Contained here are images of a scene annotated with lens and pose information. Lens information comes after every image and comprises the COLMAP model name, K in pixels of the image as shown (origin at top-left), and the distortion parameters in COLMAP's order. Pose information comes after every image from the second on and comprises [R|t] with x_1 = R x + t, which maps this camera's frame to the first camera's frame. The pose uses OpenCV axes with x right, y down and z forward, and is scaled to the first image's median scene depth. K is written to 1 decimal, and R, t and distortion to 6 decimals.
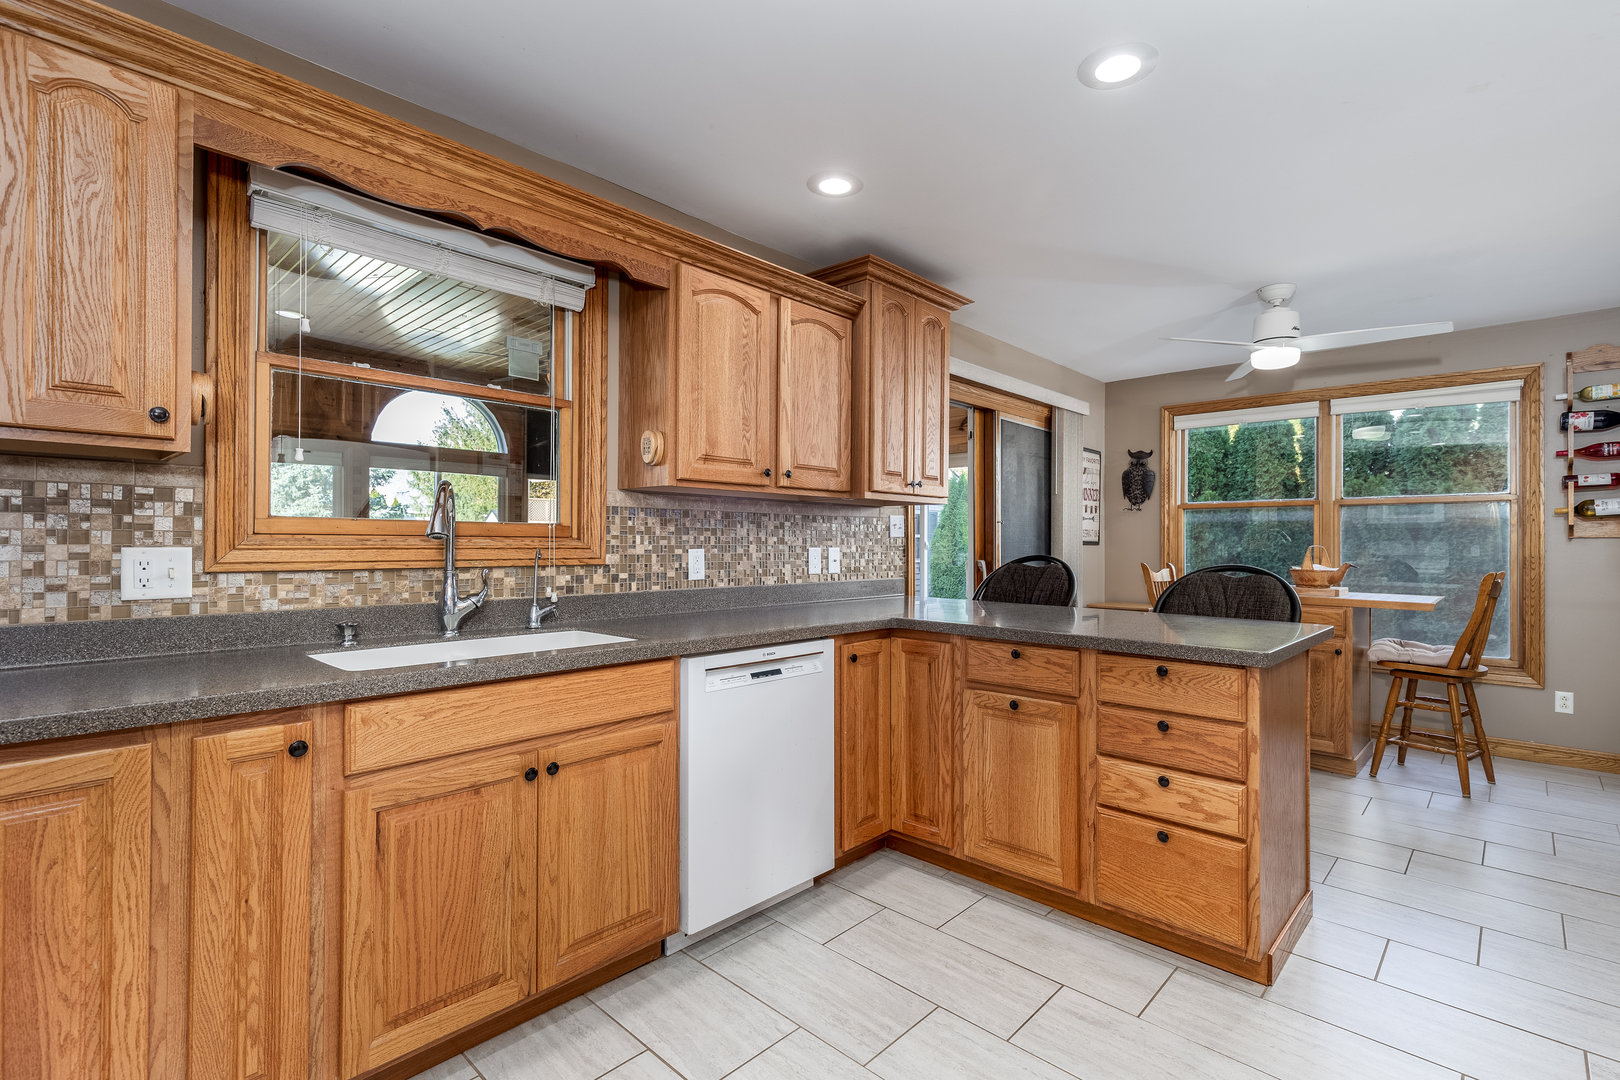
lens RADIAL K [[747.5, 0, 833.6], [0, 747.5, 534.7], [0, 0, 1]] dist [0.015317, -0.000903]
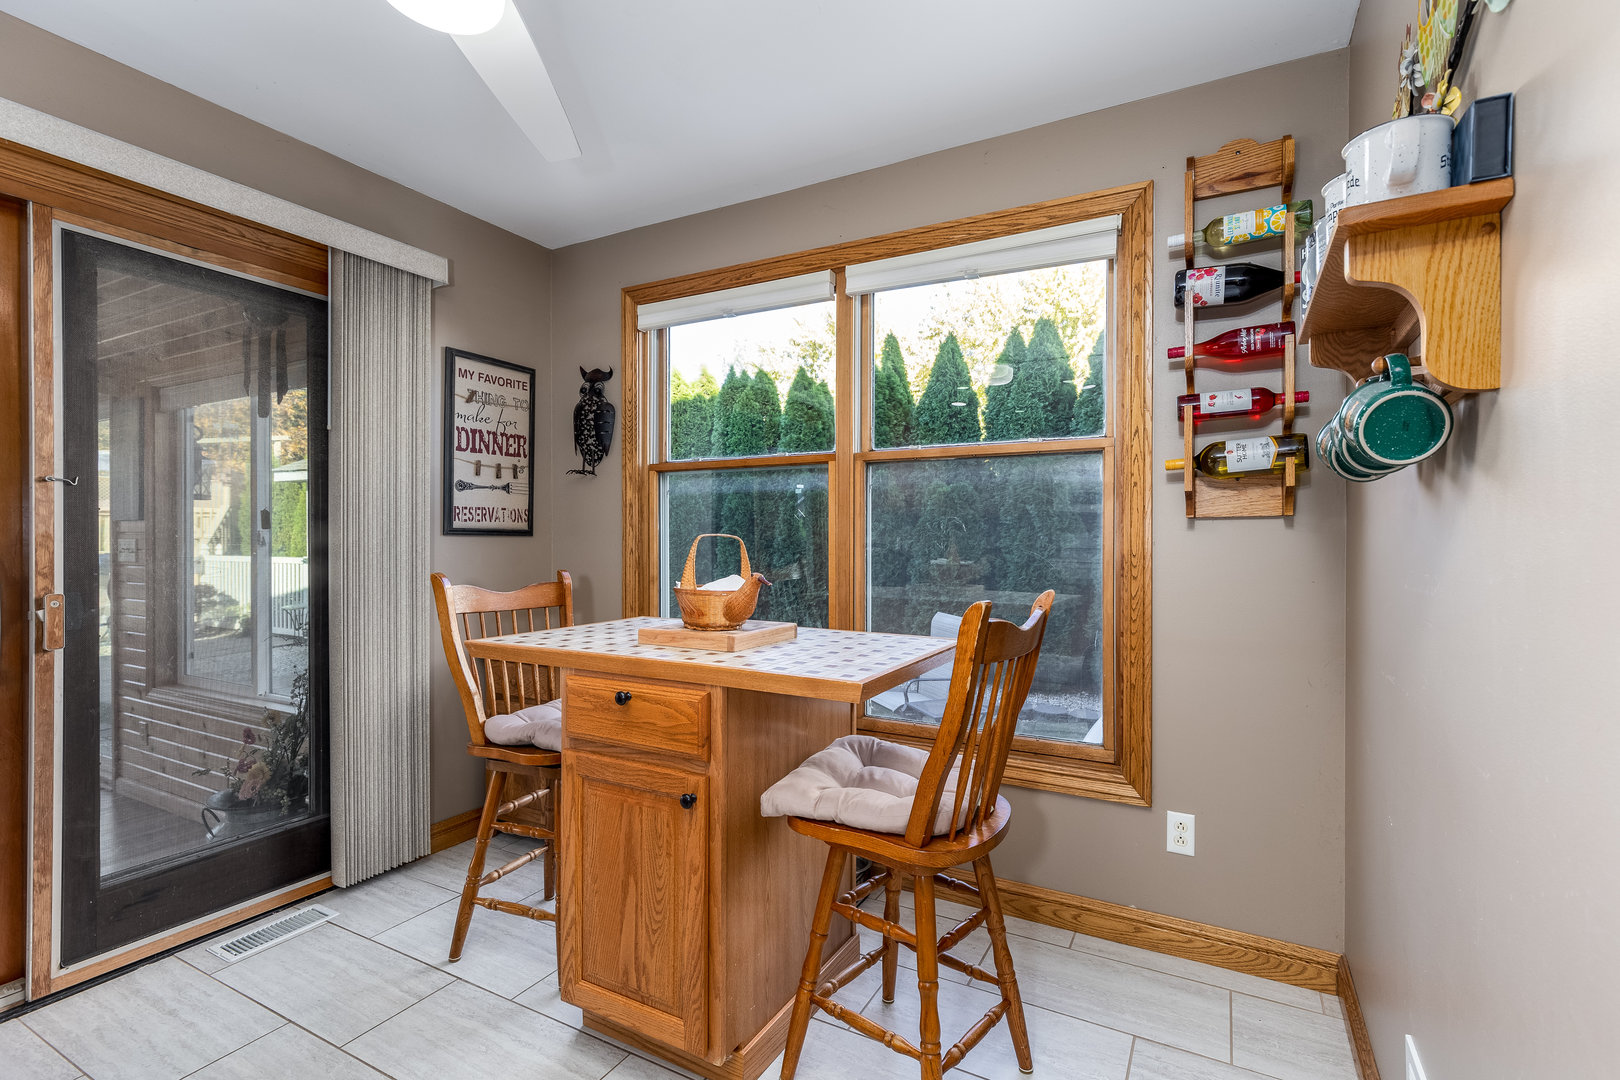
lens RADIAL K [[747.5, 0, 833.6], [0, 747.5, 534.7], [0, 0, 1]] dist [0.015317, -0.000903]
pose [[0.968749, -0.002705, 0.248030, 0.602482], [0.000604, 0.999963, 0.008548, 0.011181], [-0.248044, -0.008131, 0.968715, 0.557685]]
